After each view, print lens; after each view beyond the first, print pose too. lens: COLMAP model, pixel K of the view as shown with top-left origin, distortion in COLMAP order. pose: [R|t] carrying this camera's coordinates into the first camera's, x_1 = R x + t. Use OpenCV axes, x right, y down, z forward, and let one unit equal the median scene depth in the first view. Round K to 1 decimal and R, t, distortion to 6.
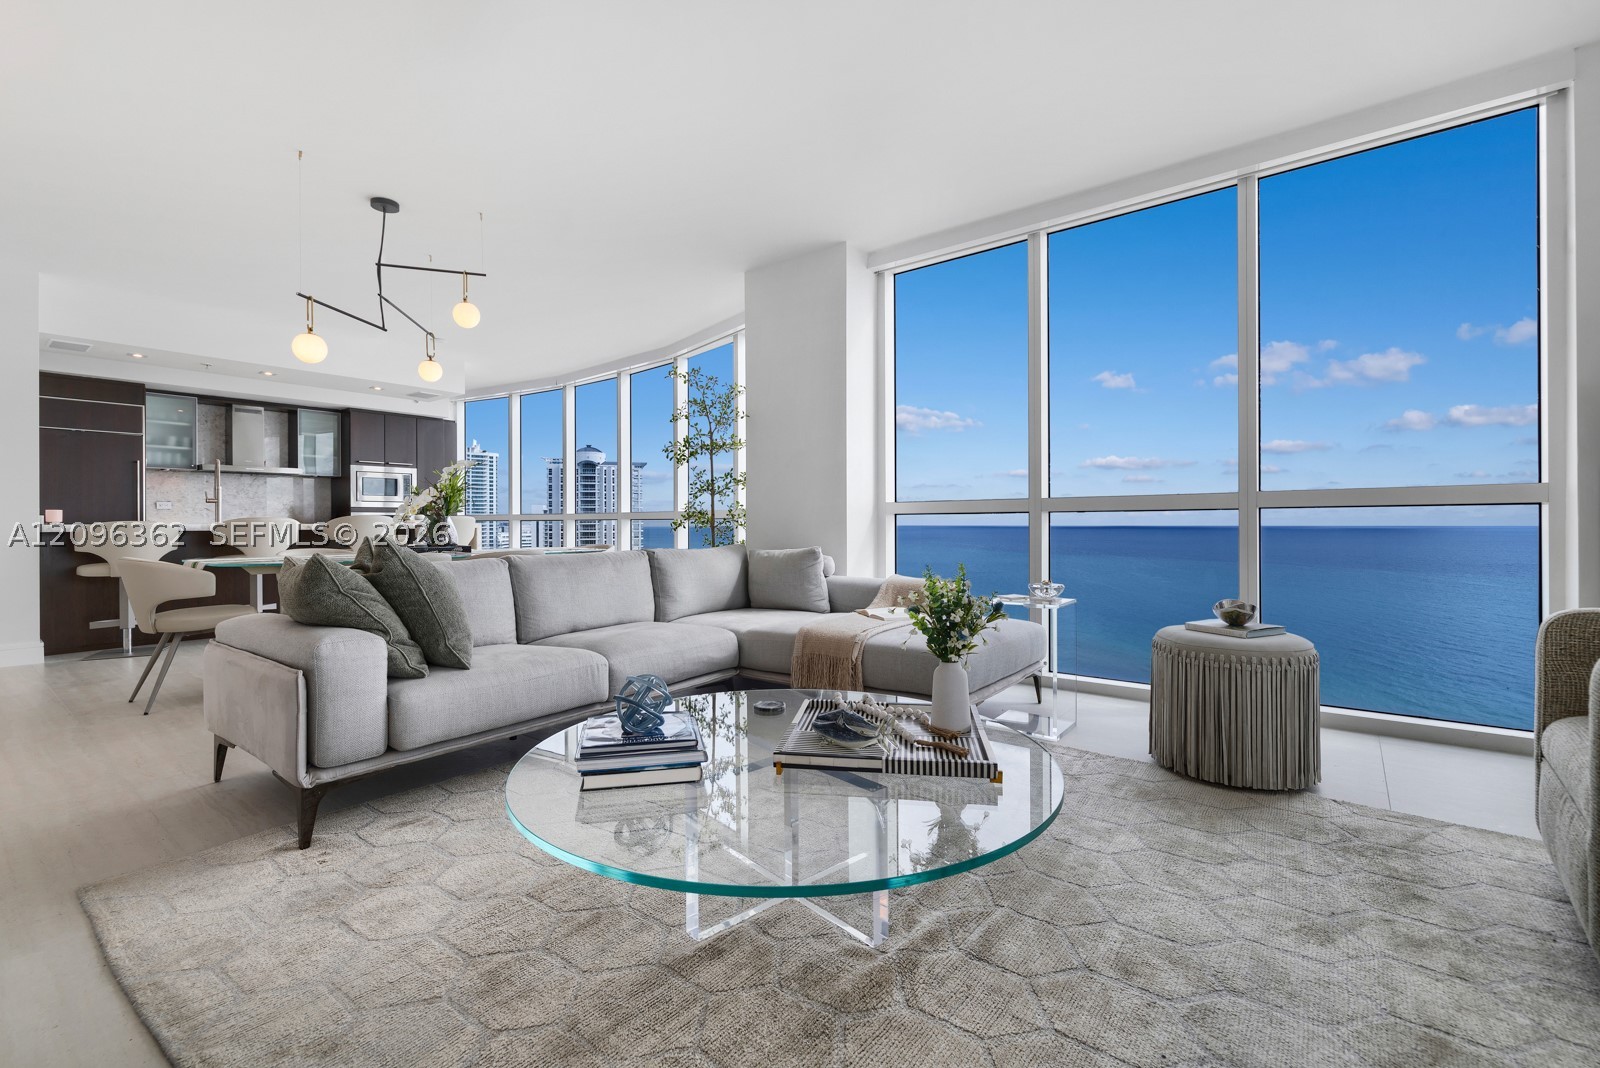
lens RADIAL K [[694.7, 0, 798.3], [0, 694.7, 516.7], [0, 0, 1]] dist [0.000592, 0.000388]
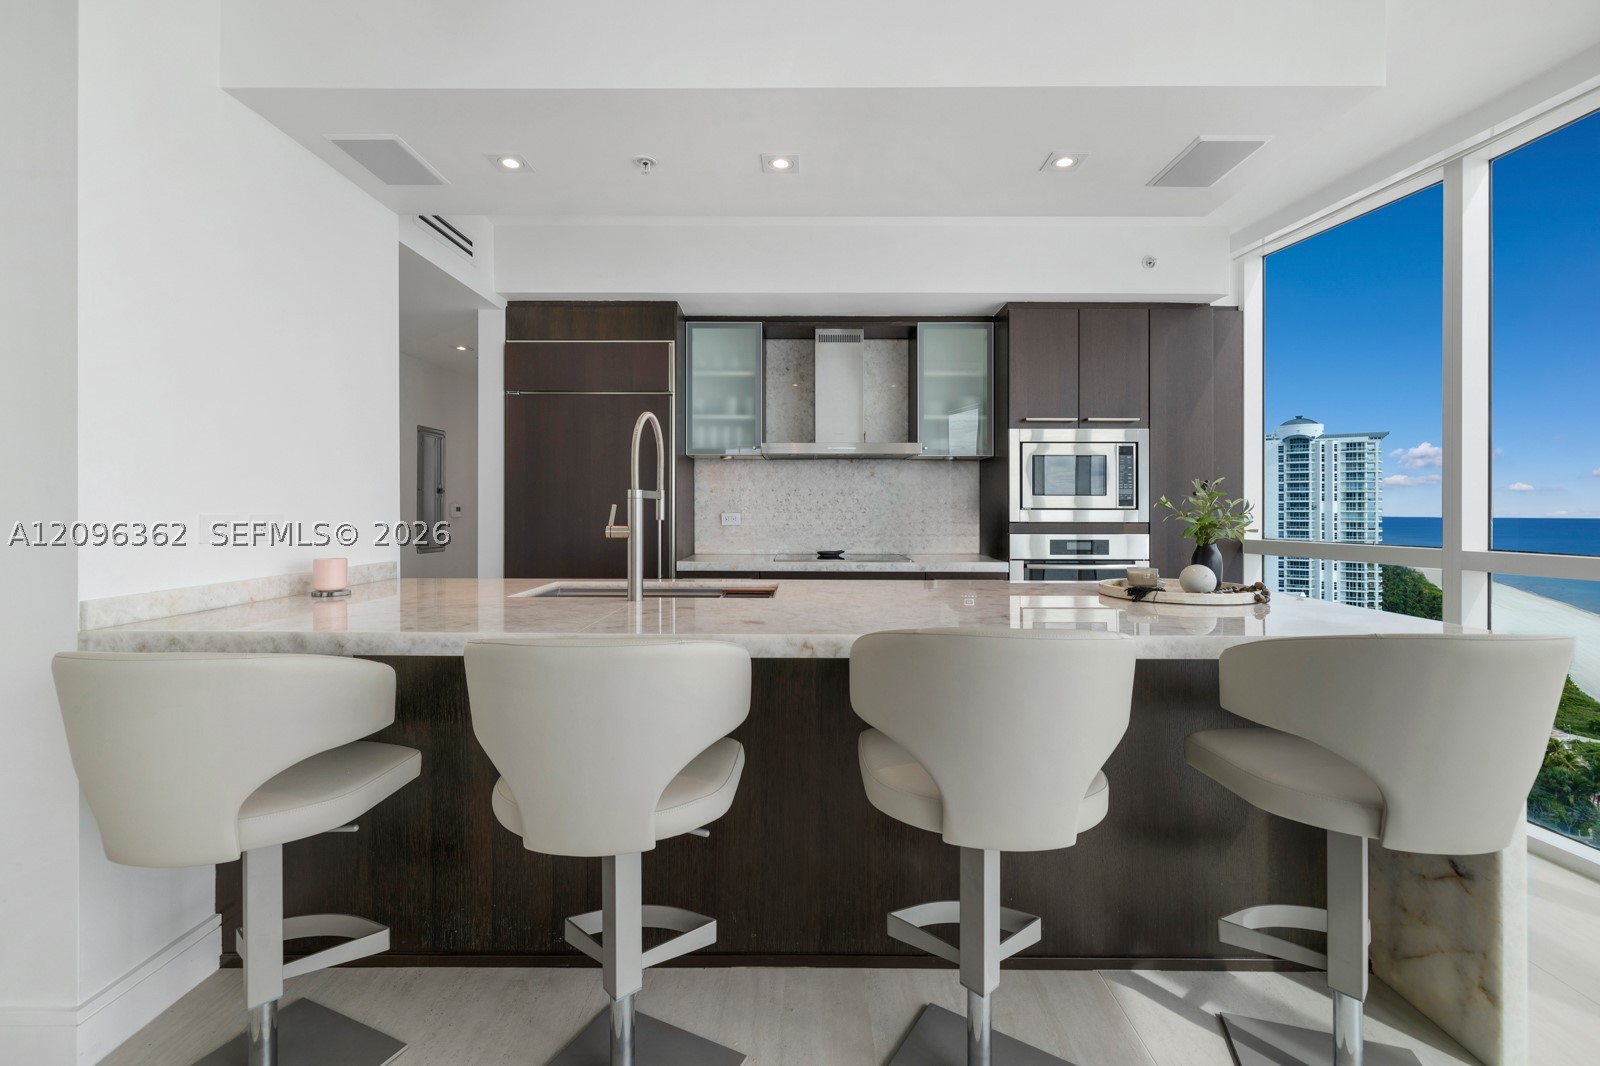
lens RADIAL K [[694.7, 0, 798.3], [0, 694.7, 515.7], [0, 0, 1]] dist [0.000592, 0.000388]
pose [[0.612512, 0.012171, -0.790368, -0.750655], [0.002972, 0.999839, 0.017700, -0.052829], [0.790456, -0.013190, 0.612377, 1.246112]]
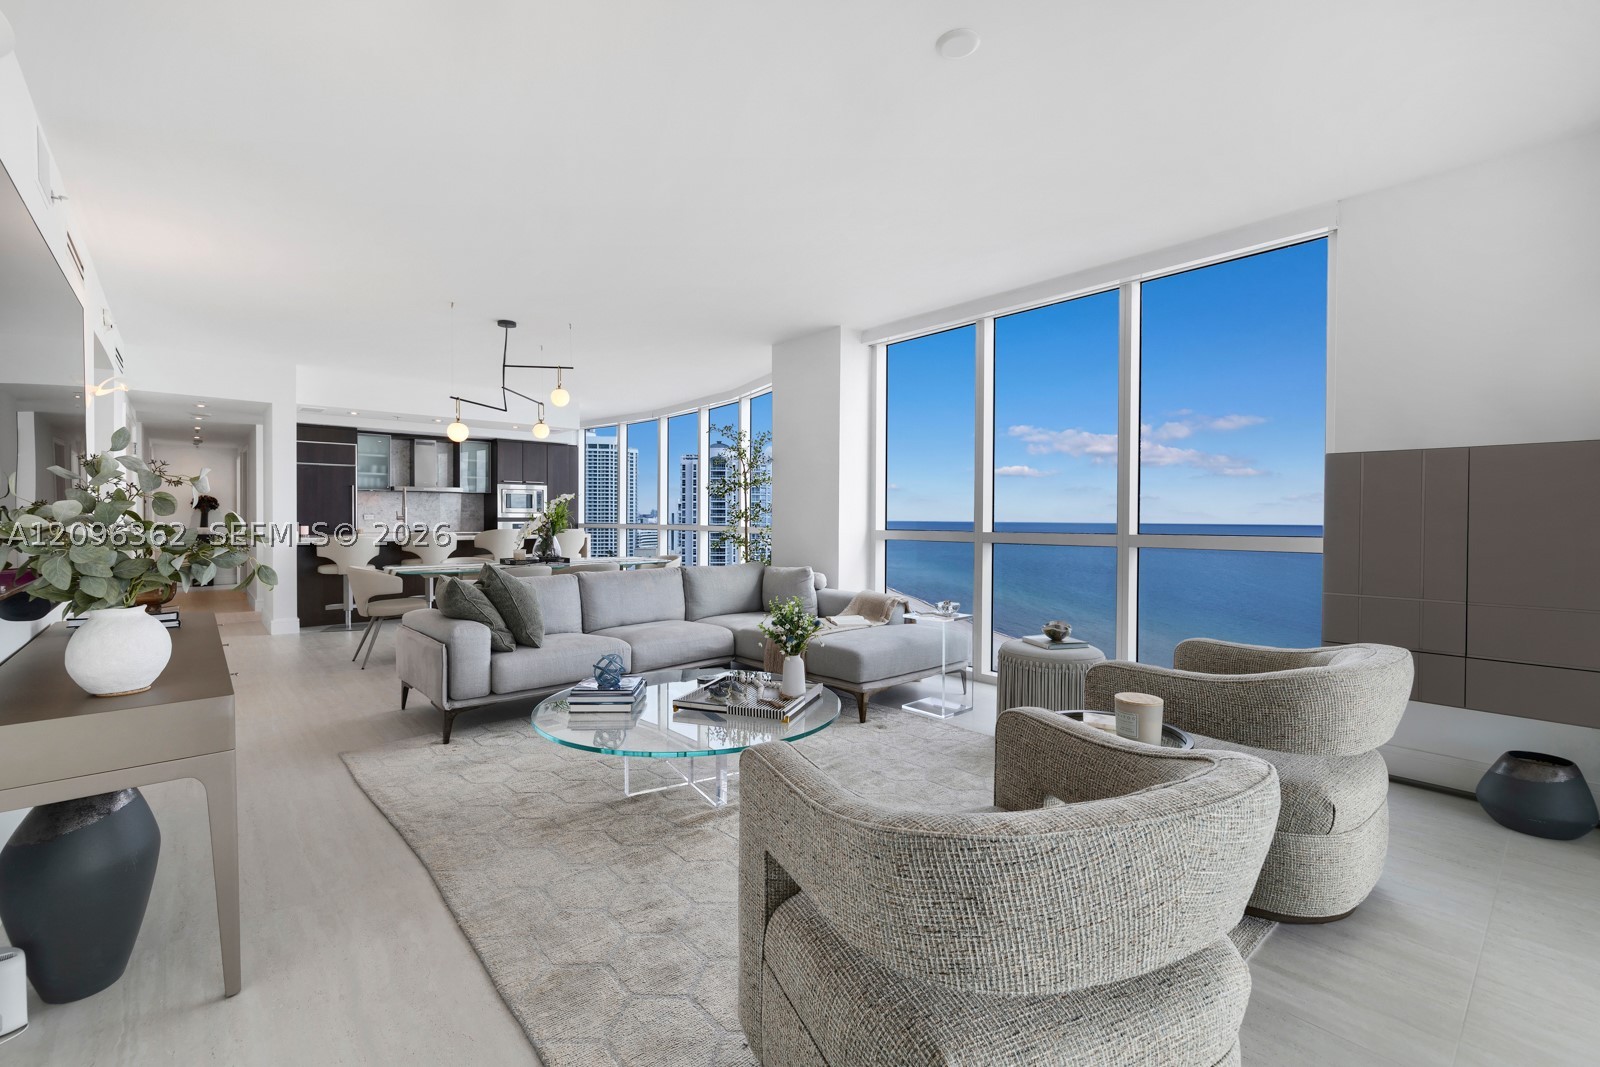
lens RADIAL K [[694.7, 0, 798.3], [0, 694.7, 516.2], [0, 0, 1]] dist [0.000592, 0.000388]
pose [[0.983612, 0.008114, -0.180115, 0.246067], [-0.006676, 0.999941, 0.008589, -0.063689], [0.180174, -0.007246, 0.983608, -0.291368]]
